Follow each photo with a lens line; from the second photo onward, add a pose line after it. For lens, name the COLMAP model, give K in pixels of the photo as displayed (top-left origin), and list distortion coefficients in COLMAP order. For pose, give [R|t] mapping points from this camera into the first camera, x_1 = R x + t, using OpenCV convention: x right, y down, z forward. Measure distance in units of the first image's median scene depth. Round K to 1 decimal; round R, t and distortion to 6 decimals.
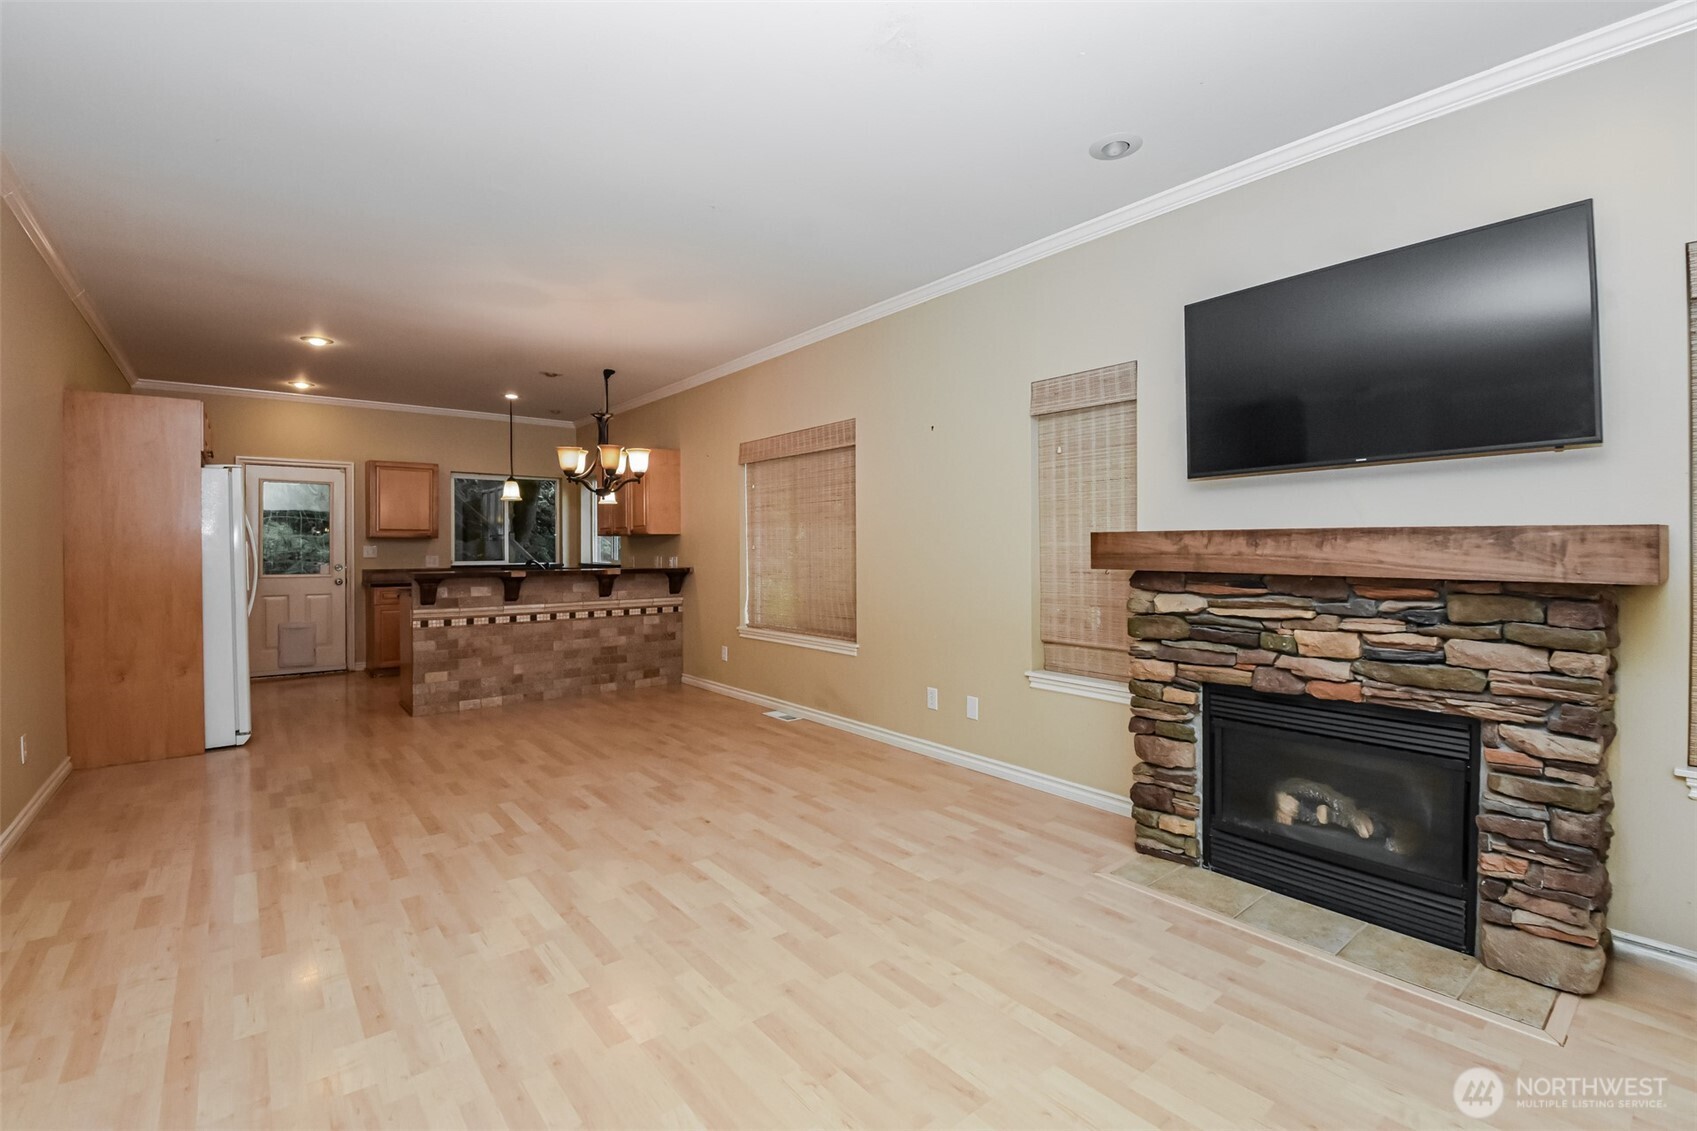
lens RADIAL K [[731.9, 0, 857.8], [0, 731.9, 547.3], [0, 0, 1]] dist [-0.000639, -0.010491]
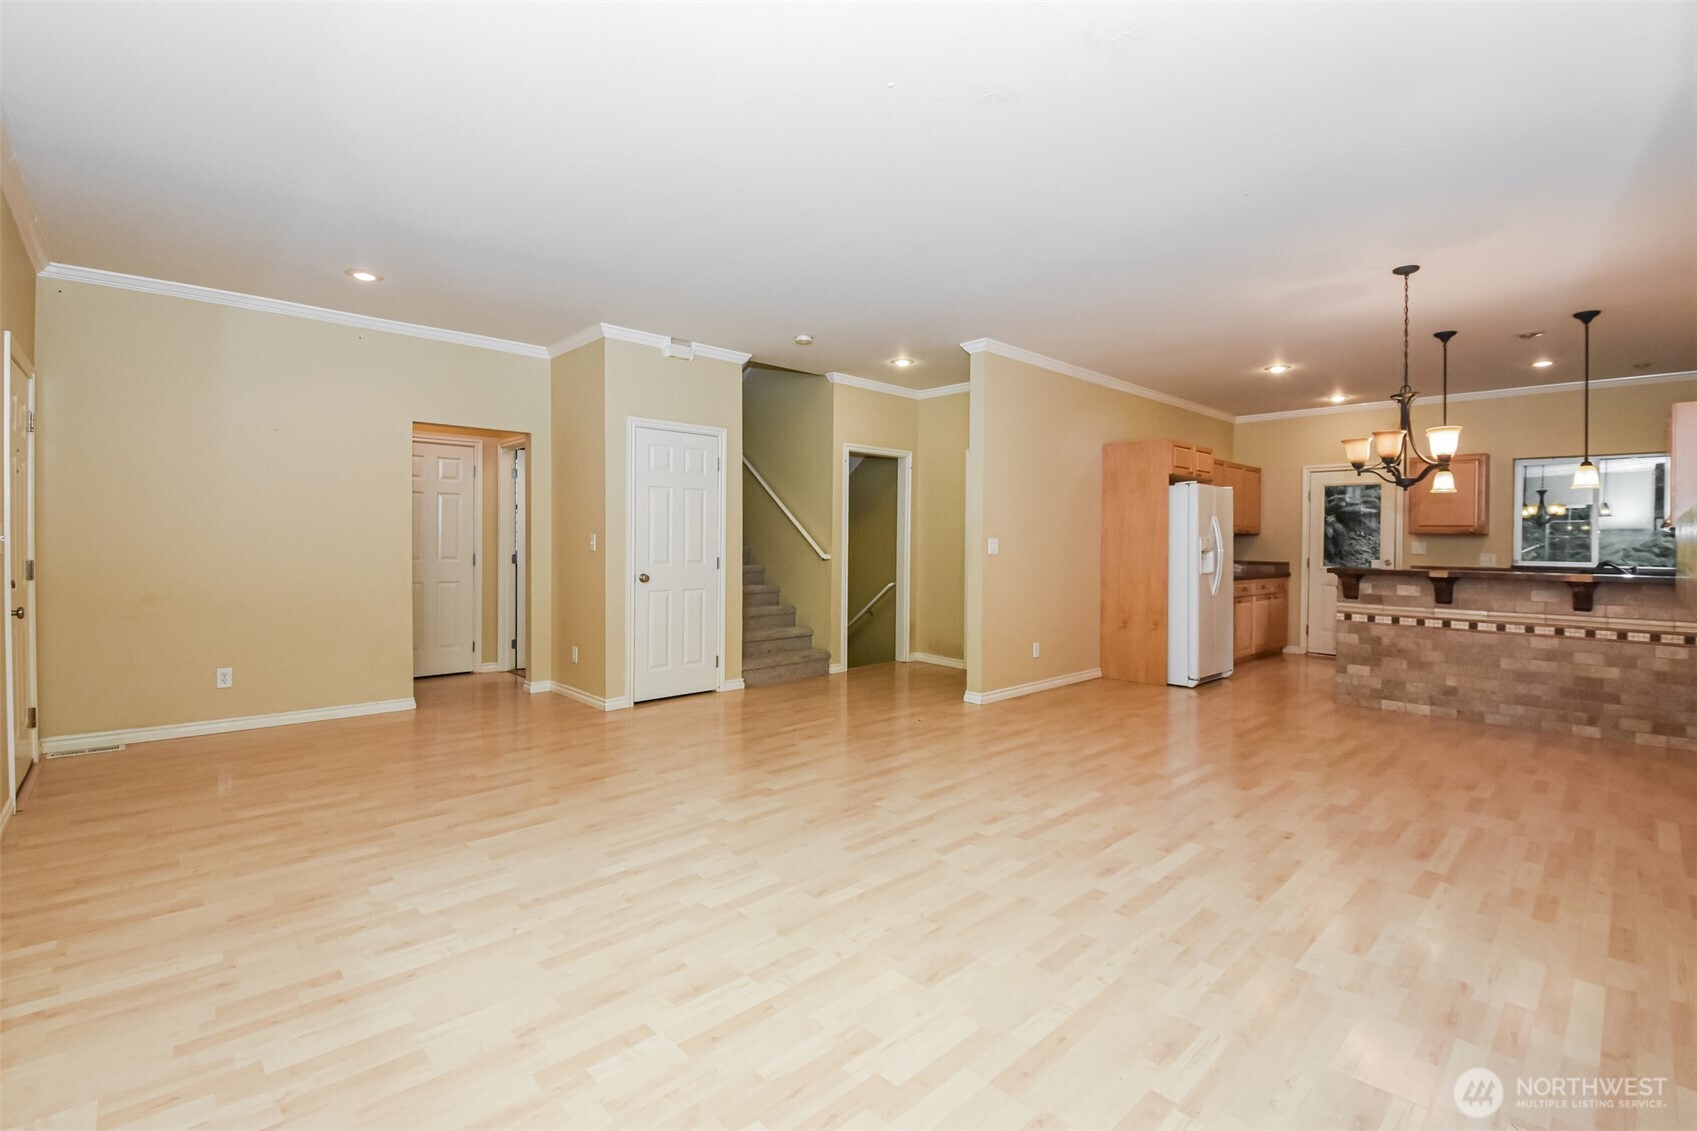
lens RADIAL K [[731.9, 0, 857.8], [0, 731.9, 547.3], [0, 0, 1]] dist [-0.000639, -0.010491]
pose [[0.096233, 0.014318, -0.995256, 0.360468], [-0.009255, 0.999866, 0.013489, -0.002021], [0.995316, 0.007913, 0.096353, 0.195155]]
